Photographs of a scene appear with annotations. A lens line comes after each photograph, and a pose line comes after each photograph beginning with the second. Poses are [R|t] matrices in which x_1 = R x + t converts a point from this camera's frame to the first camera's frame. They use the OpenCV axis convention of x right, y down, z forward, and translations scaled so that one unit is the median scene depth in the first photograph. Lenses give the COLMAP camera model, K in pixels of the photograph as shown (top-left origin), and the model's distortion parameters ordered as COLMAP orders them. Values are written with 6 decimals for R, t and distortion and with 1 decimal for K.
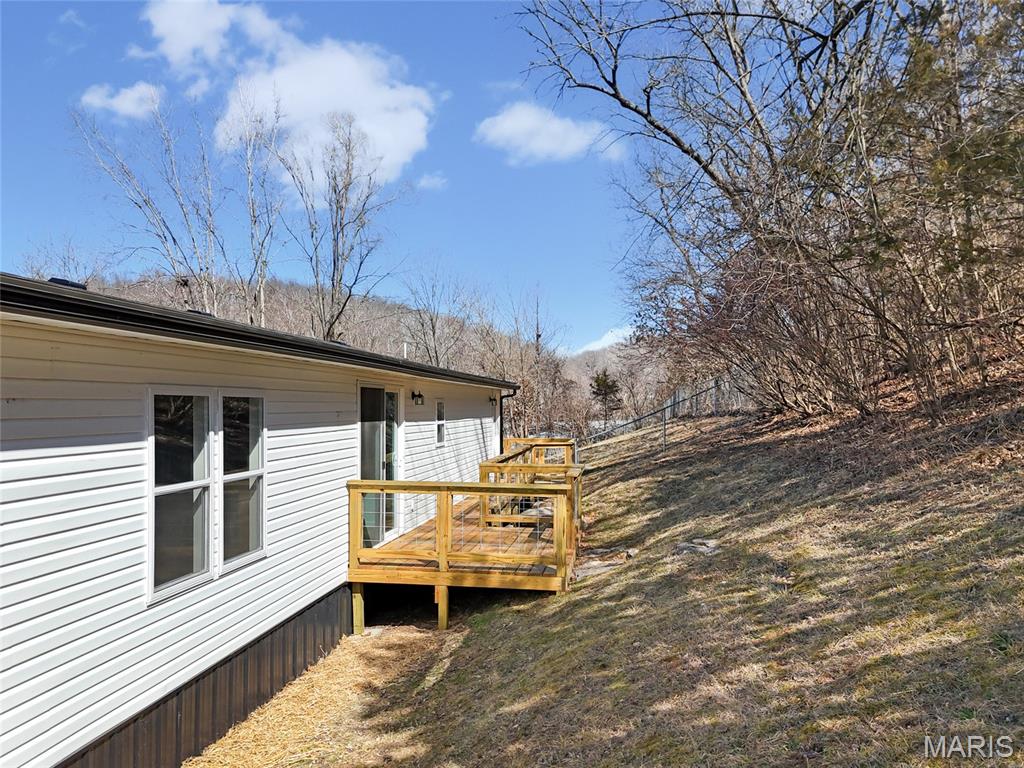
lens RADIAL K [[754.8, 0, 510.0], [0, 754.8, 403.8], [0, 0, 1]] dist [0.038579, -0.005462]
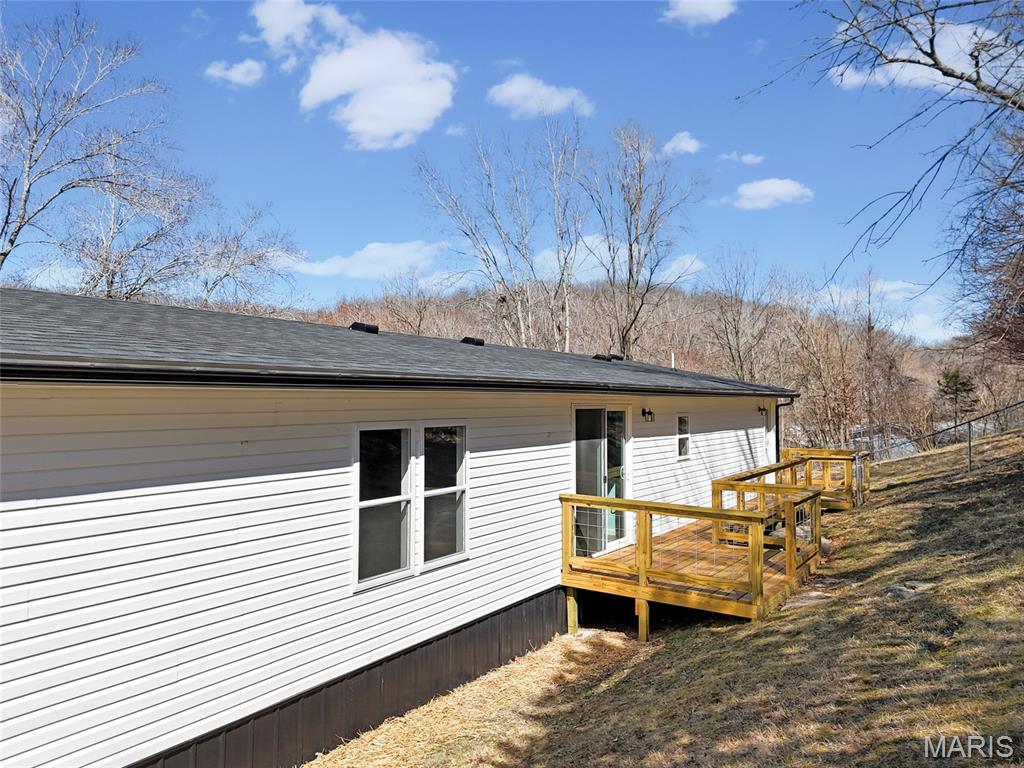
lens RADIAL K [[745.9, 0, 512.0], [0, 745.9, 384.0], [0, 0, 1]] dist [0.077330, -0.080683]
pose [[0.908532, -0.006868, -0.417759, 0.176179], [-0.001022, 0.999825, -0.018660, -0.039037], [0.417814, 0.017380, 0.908366, -0.036705]]
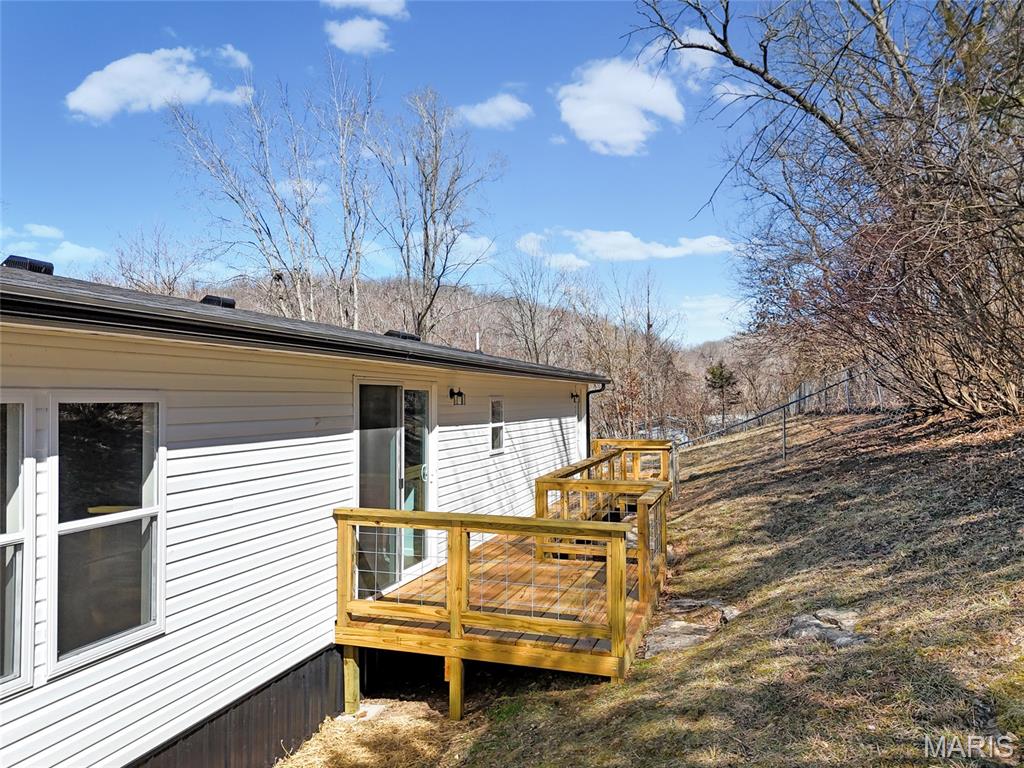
lens RADIAL K [[745.9, 0, 512.0], [0, 745.9, 384.0], [0, 0, 1]] dist [0.077330, -0.080683]
pose [[0.988101, -0.005558, -0.153703, 0.072800], [0.002990, 0.999852, -0.016933, -0.009309], [0.153775, 0.016272, 0.987972, 0.272721]]
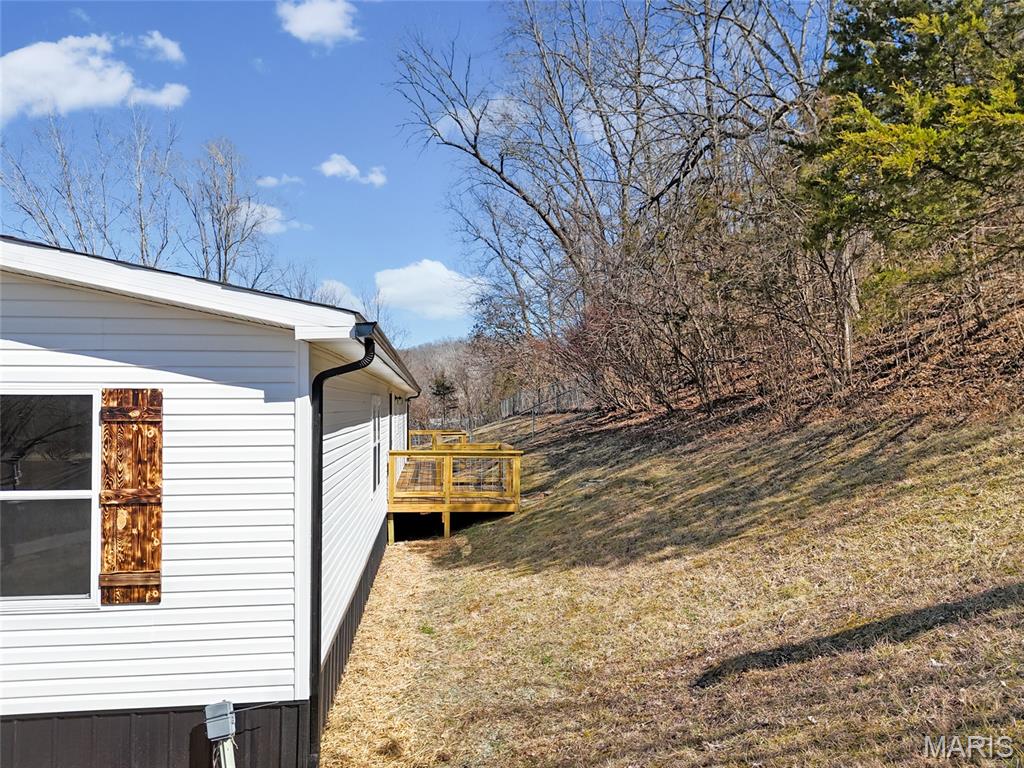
lens RADIAL K [[745.9, 0, 512.0], [0, 745.9, 384.0], [0, 0, 1]] dist [0.077330, -0.080683]
pose [[0.966881, 0.012232, 0.254935, -0.353191], [-0.005747, 0.999641, -0.026165, 0.000341], [-0.255163, 0.023834, 0.966604, -0.605161]]
